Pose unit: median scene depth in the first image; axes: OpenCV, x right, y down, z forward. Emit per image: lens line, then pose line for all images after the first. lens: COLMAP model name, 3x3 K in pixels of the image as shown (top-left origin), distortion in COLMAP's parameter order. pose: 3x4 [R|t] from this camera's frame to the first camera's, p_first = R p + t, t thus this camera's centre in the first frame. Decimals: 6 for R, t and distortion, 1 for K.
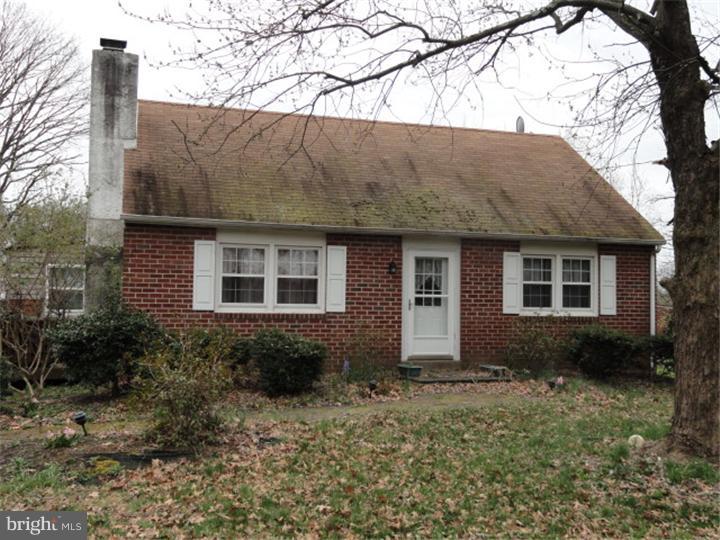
lens RADIAL K [[652.1, 0, 362.4], [0, 652.1, 273.7], [0, 0, 1]] dist [0.081571, -0.035974]
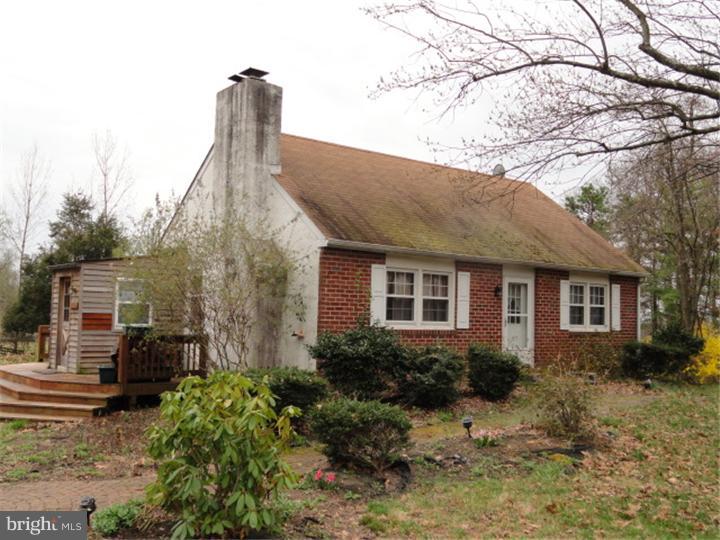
lens RADIAL K [[747.8, 0, 377.0], [0, 747.8, 257.7], [0, 0, 1]] dist [0.002829, 0.000000]
pose [[0.926430, 0.039556, 0.374382, -0.648499], [-0.028916, 0.999003, -0.033998, -0.017097], [-0.375354, 0.020671, 0.926651, -0.179579]]
